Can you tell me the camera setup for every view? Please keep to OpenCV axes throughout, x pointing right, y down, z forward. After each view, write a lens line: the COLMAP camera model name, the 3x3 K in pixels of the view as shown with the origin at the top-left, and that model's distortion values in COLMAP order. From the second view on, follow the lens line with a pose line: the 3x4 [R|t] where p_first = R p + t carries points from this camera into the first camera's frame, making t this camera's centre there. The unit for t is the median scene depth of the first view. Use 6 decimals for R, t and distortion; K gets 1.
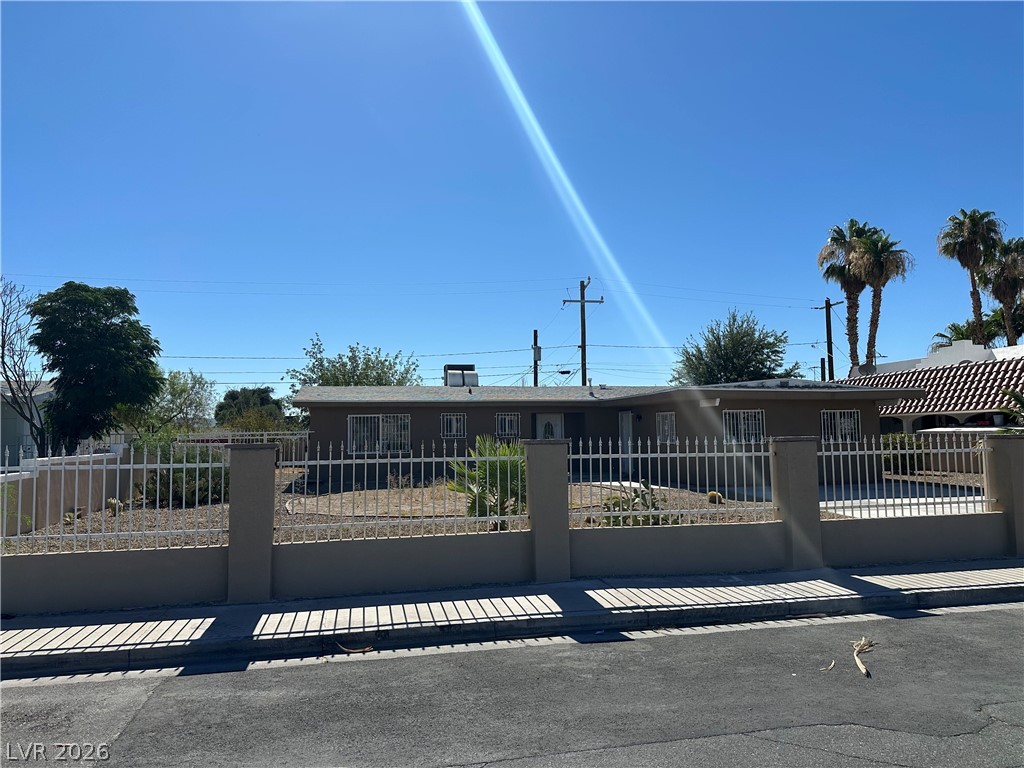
lens RADIAL K [[706.3, 0, 510.8], [0, 706.3, 385.6], [0, 0, 1]] dist [0.069160, -0.085983]
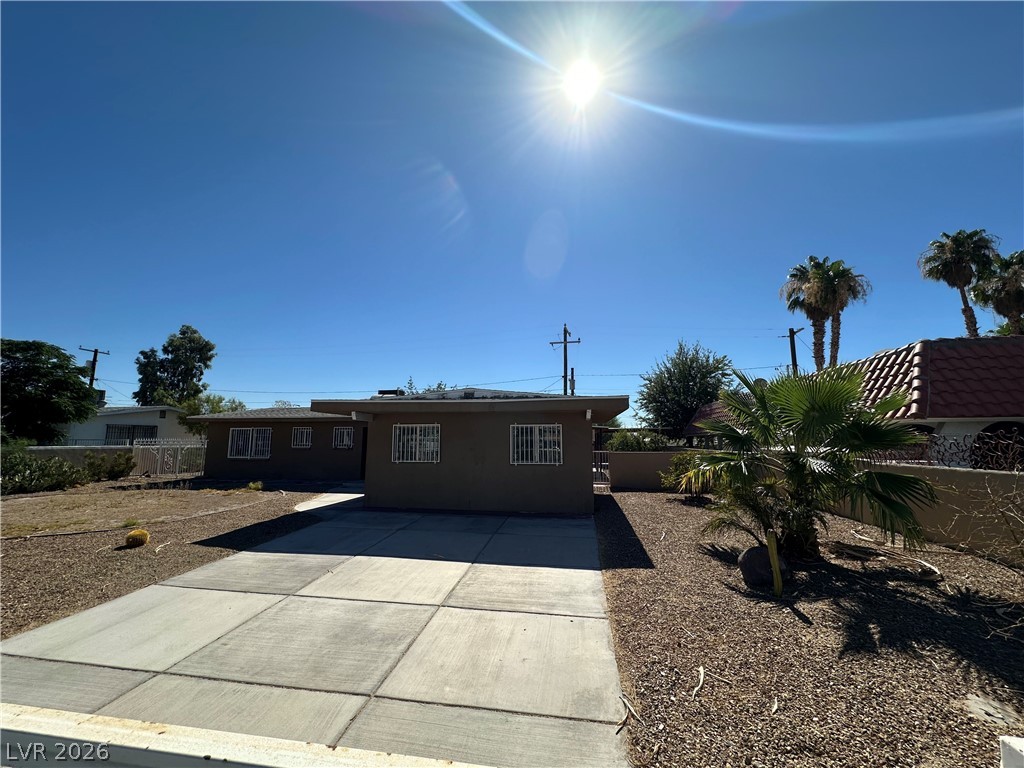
lens RADIAL K [[407.1, 0, 510.4], [0, 407.1, 385.0], [0, 0, 1]] dist [-0.002841, 0.000343]
pose [[0.927083, -0.034360, -0.373278, 0.283264], [0.011009, 0.997856, -0.064508, 0.008450], [0.374695, 0.055694, 0.925474, 0.248977]]
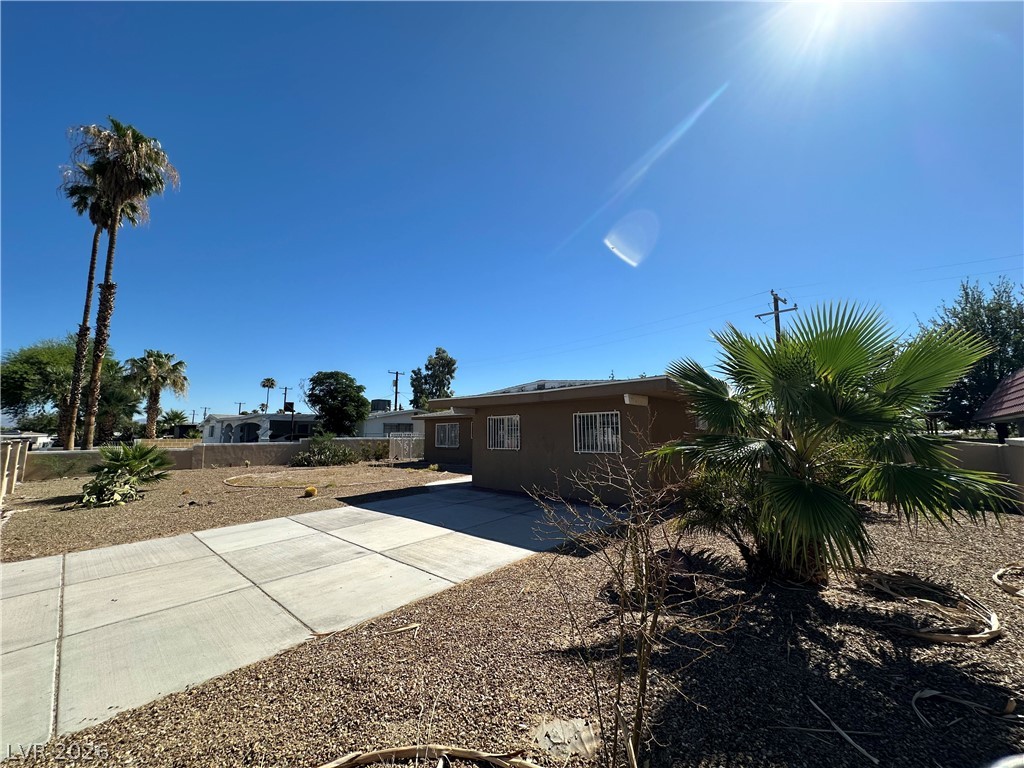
lens RADIAL K [[407.1, 0, 512.6], [0, 407.1, 381.2], [0, 0, 1]] dist [-0.002841, 0.000343]
pose [[0.565616, -0.096118, -0.819048, 0.366674], [0.053533, 0.995369, -0.079841, 0.014299], [0.822929, 0.001313, 0.568142, 0.301173]]
